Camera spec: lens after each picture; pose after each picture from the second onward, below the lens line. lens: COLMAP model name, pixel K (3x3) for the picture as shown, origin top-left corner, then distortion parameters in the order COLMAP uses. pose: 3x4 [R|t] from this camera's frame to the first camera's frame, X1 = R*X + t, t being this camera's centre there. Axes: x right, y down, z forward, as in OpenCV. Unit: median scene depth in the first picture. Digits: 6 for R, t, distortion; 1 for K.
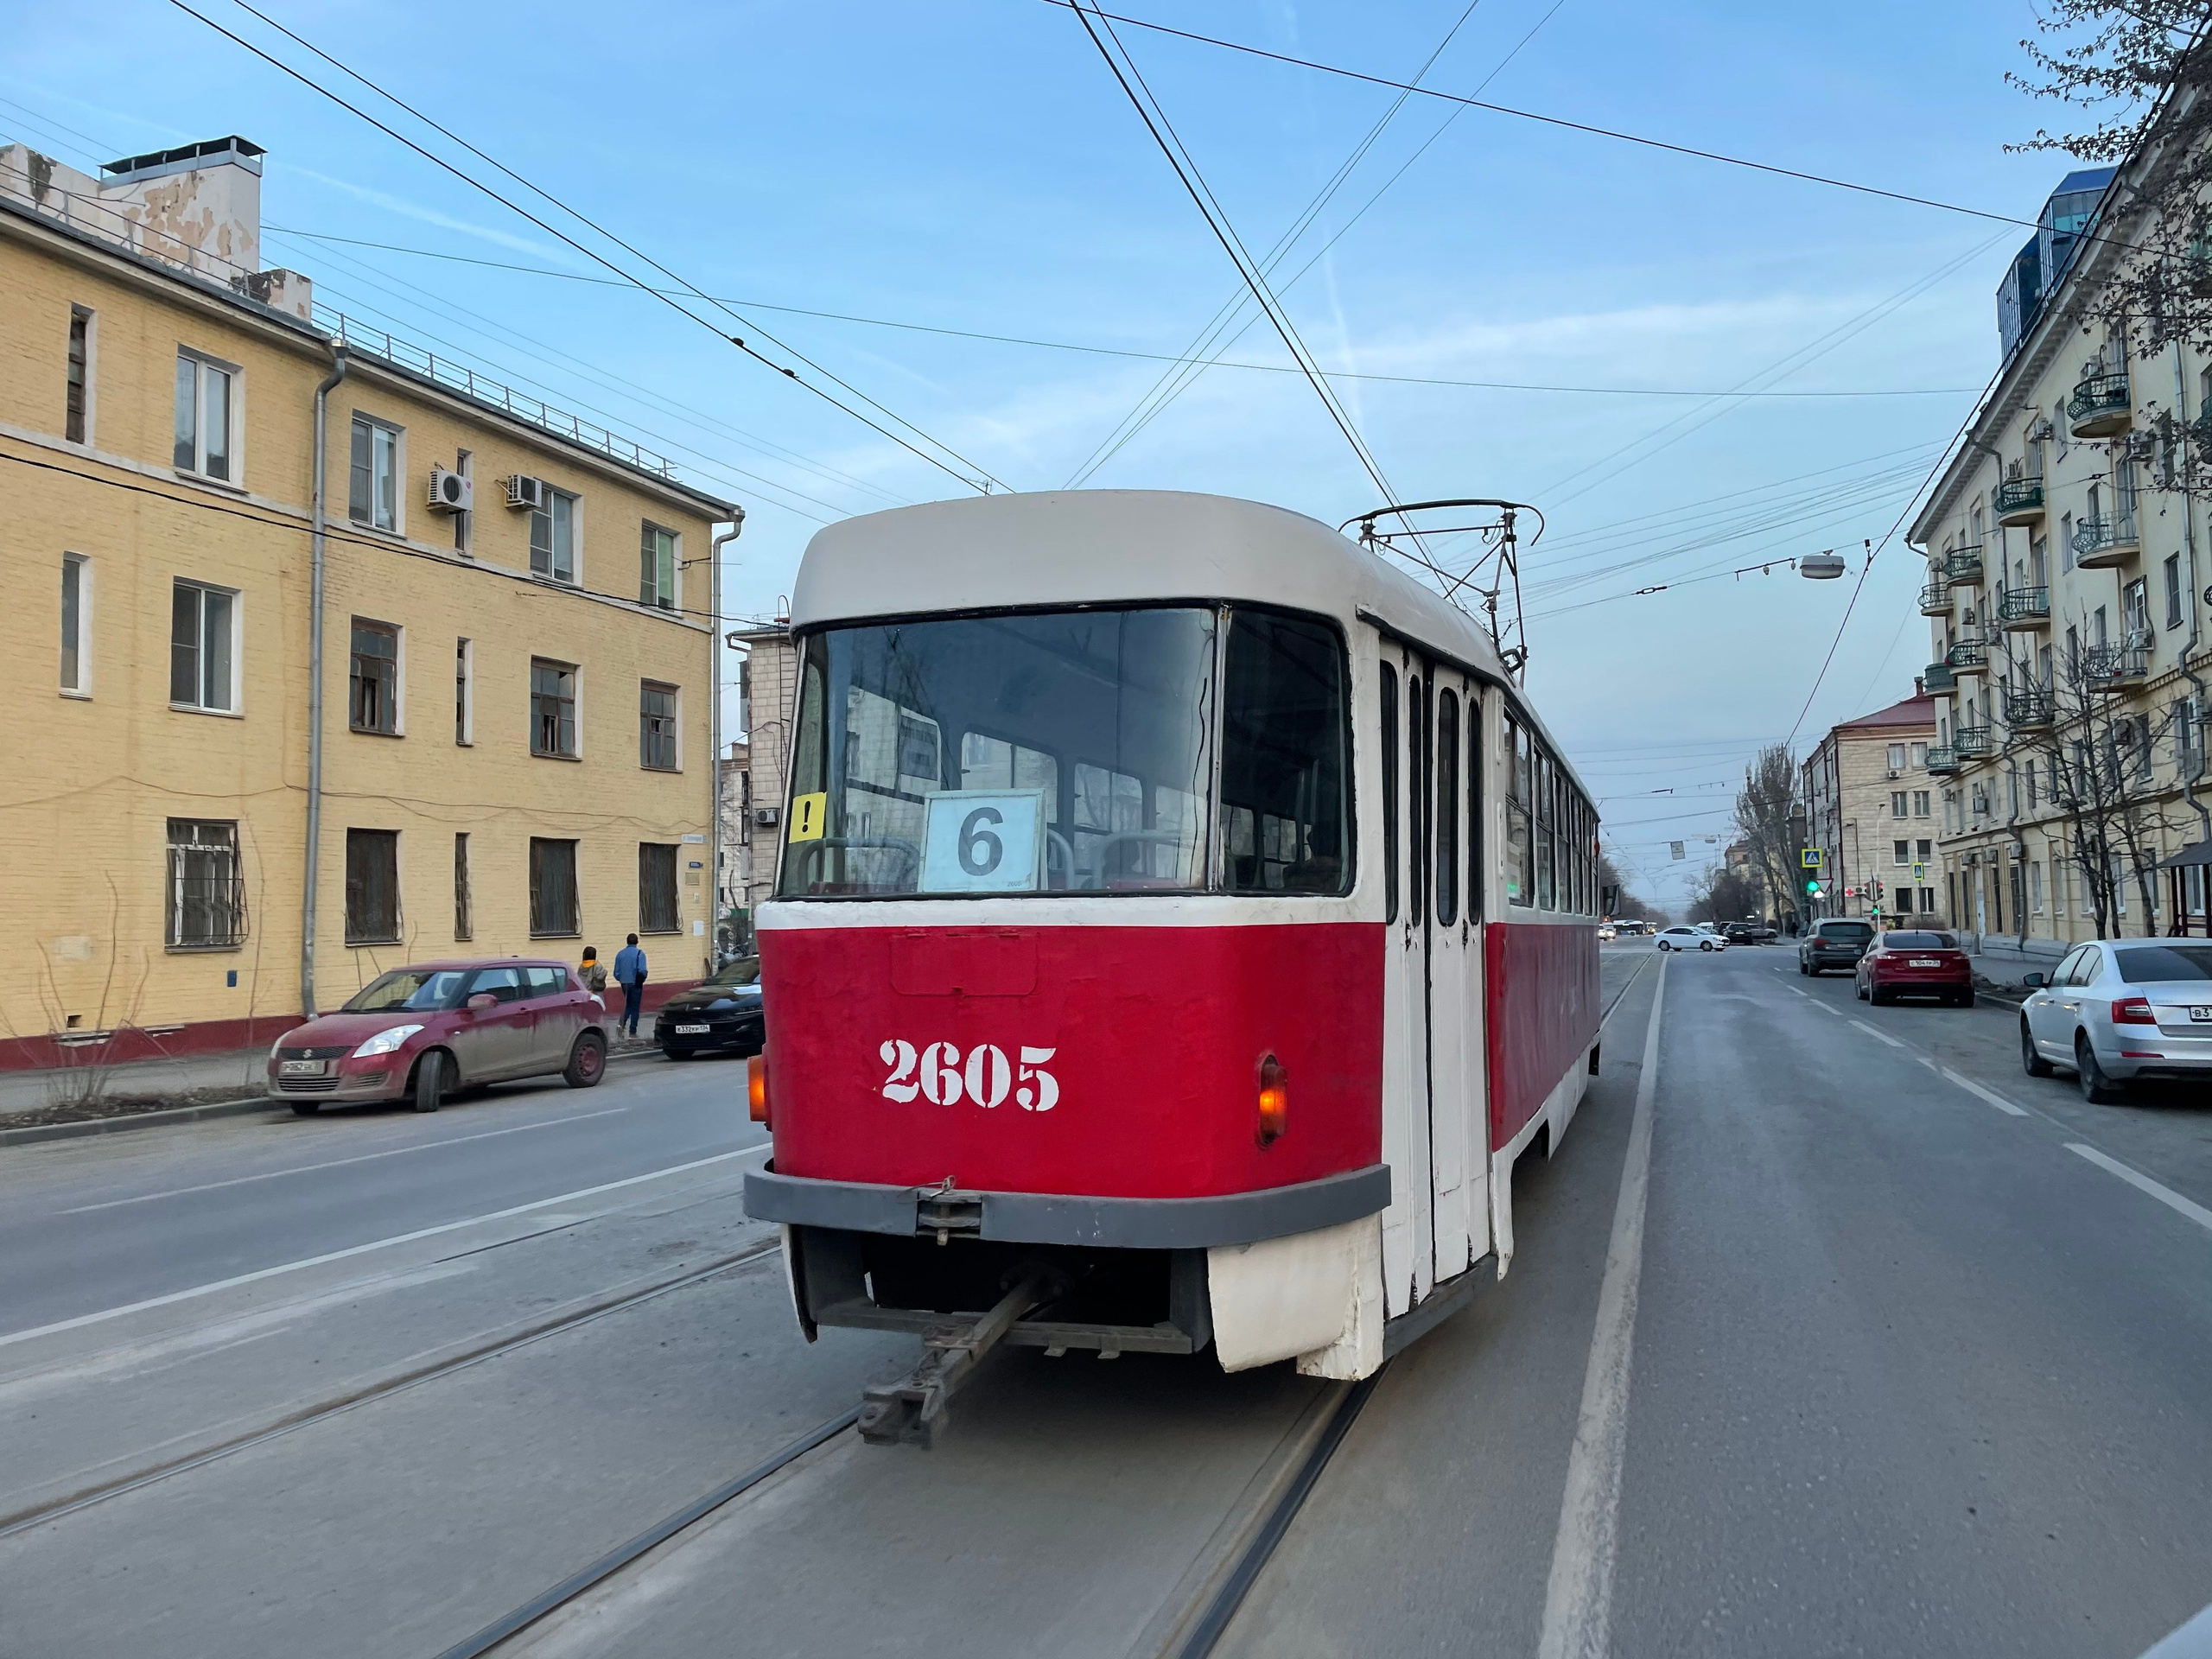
lens RADIAL K [[1646.4, 0, 1105.2], [0, 1646.4, 794.8], [0, 0, 1]] dist [0.021154, -0.005258]
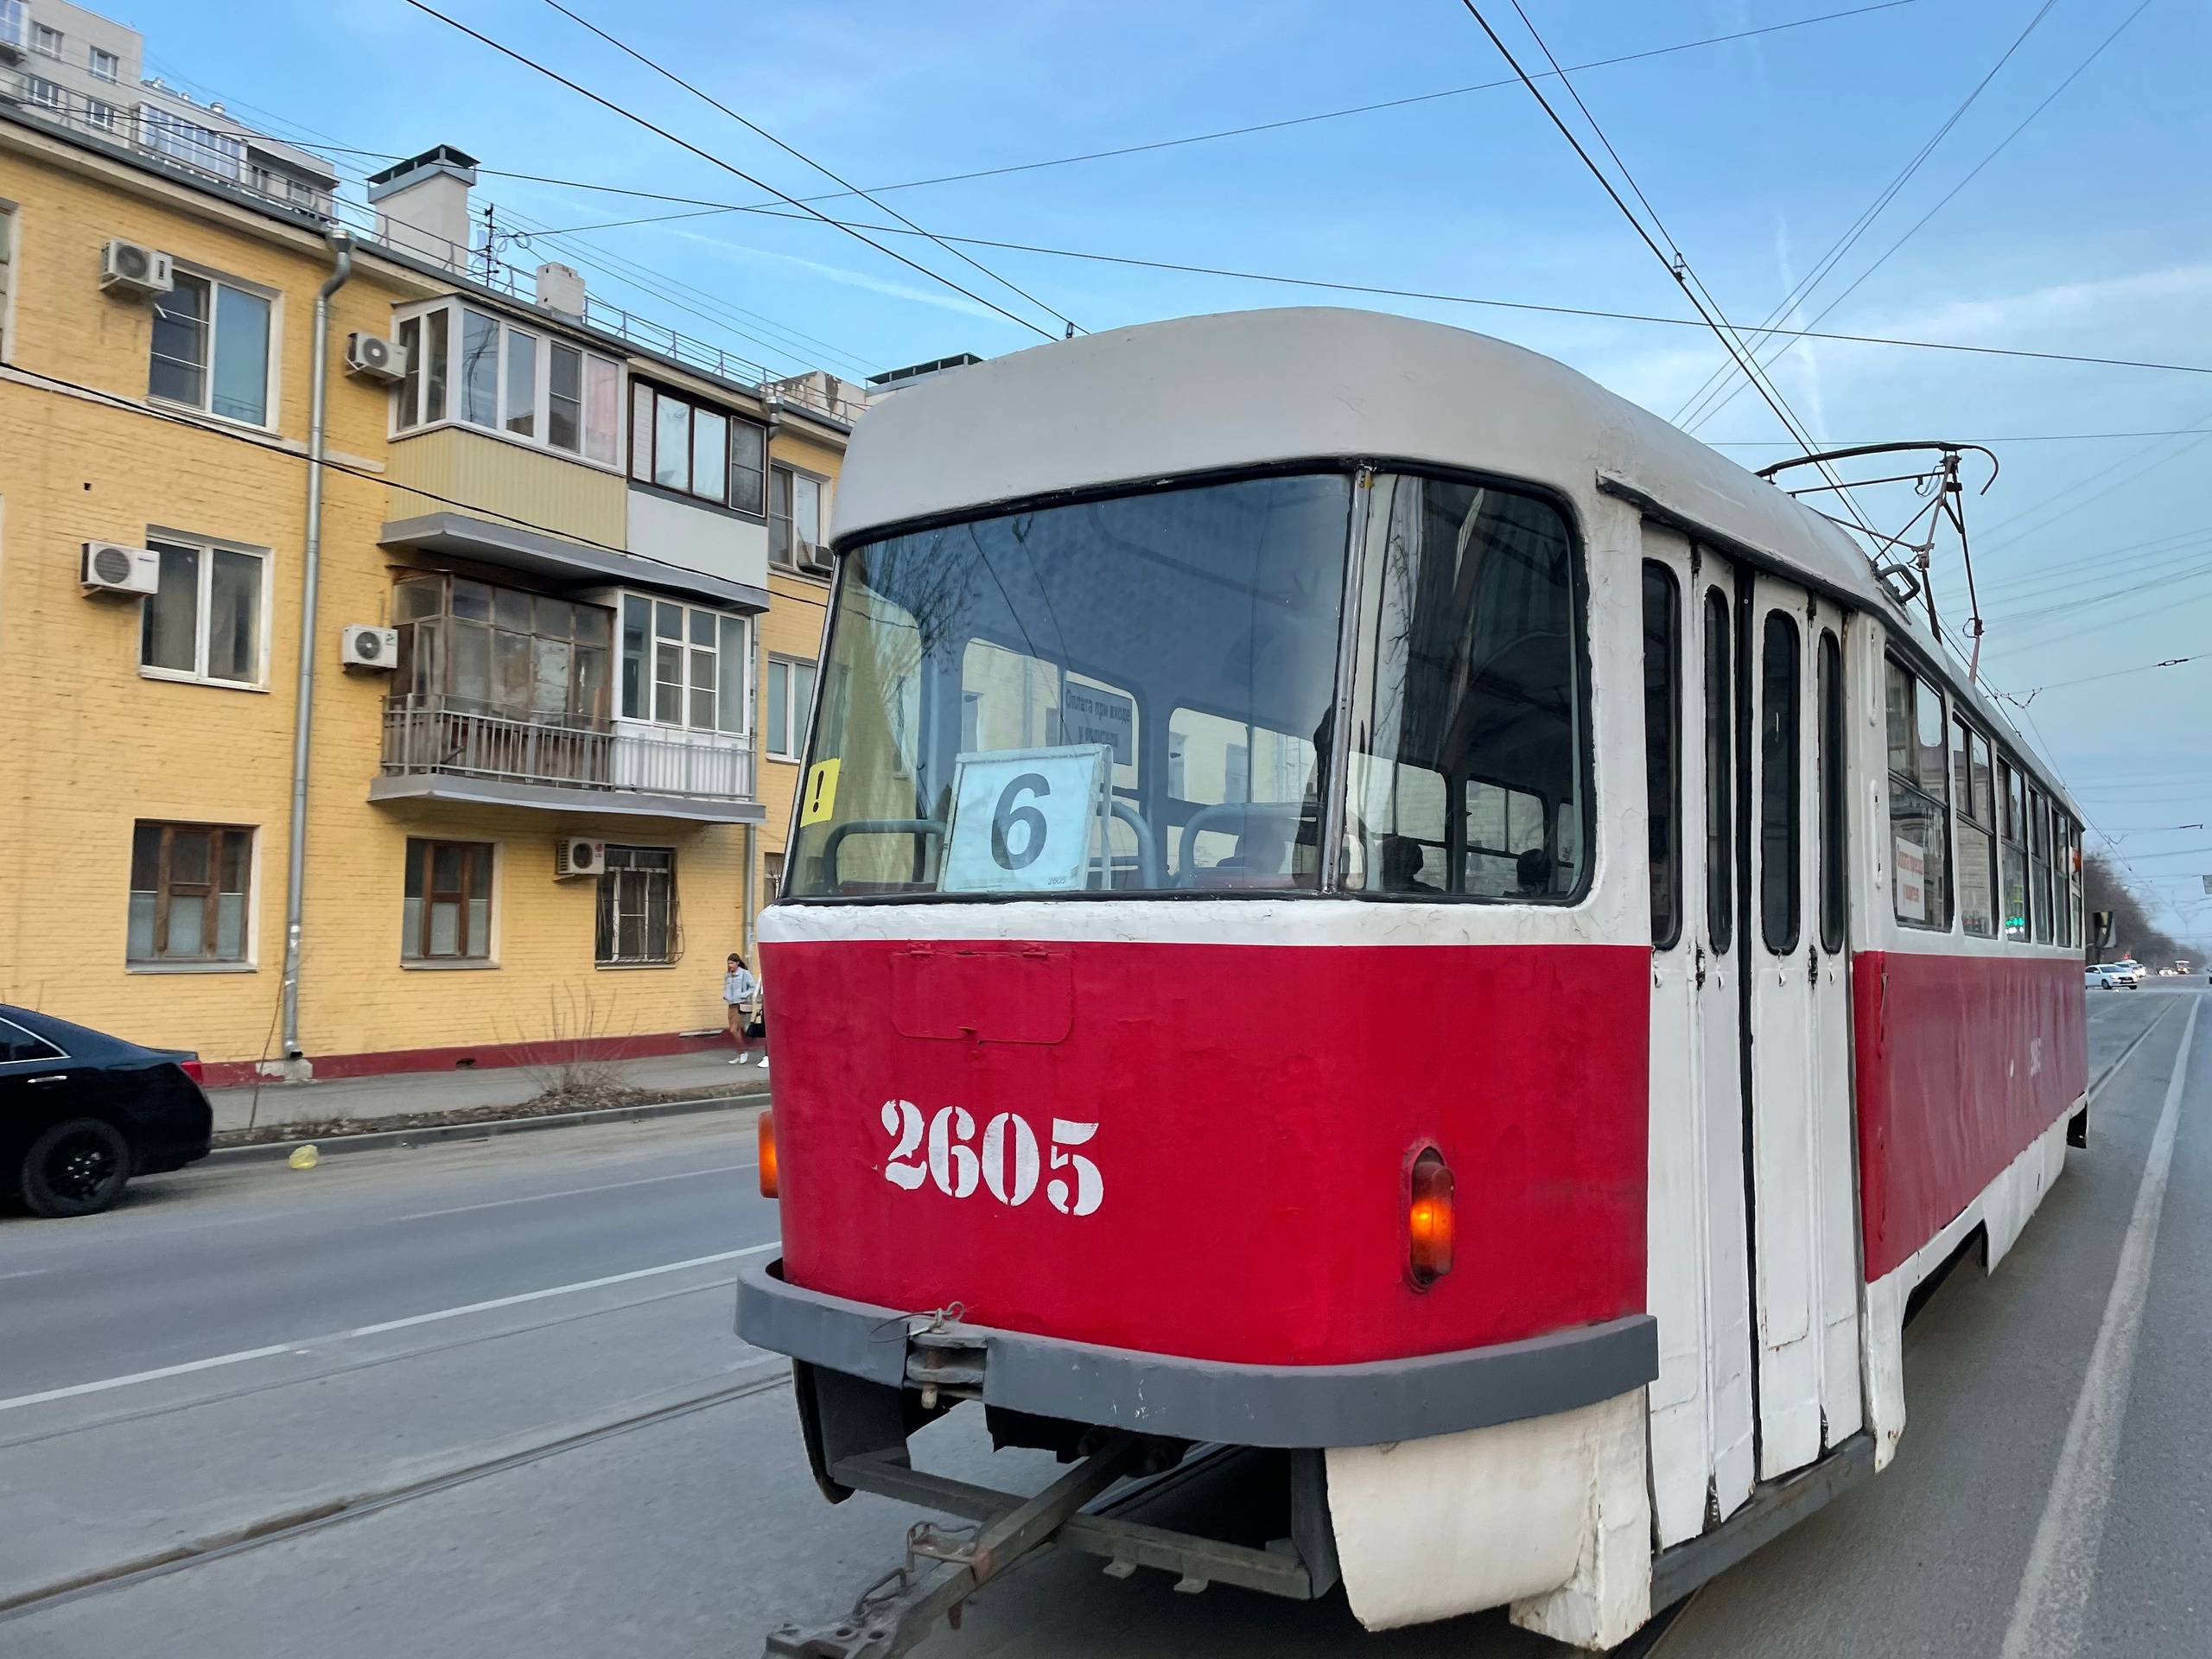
lens RADIAL K [[1646.4, 0, 1105.2], [0, 1646.4, 794.8], [0, 0, 1]] dist [0.021154, -0.005258]
pose [[0.968446, -0.008530, -0.249077, 0.129555], [0.004666, 0.999860, -0.016098, 0.027399], [0.249179, 0.014428, 0.968350, 0.314389]]
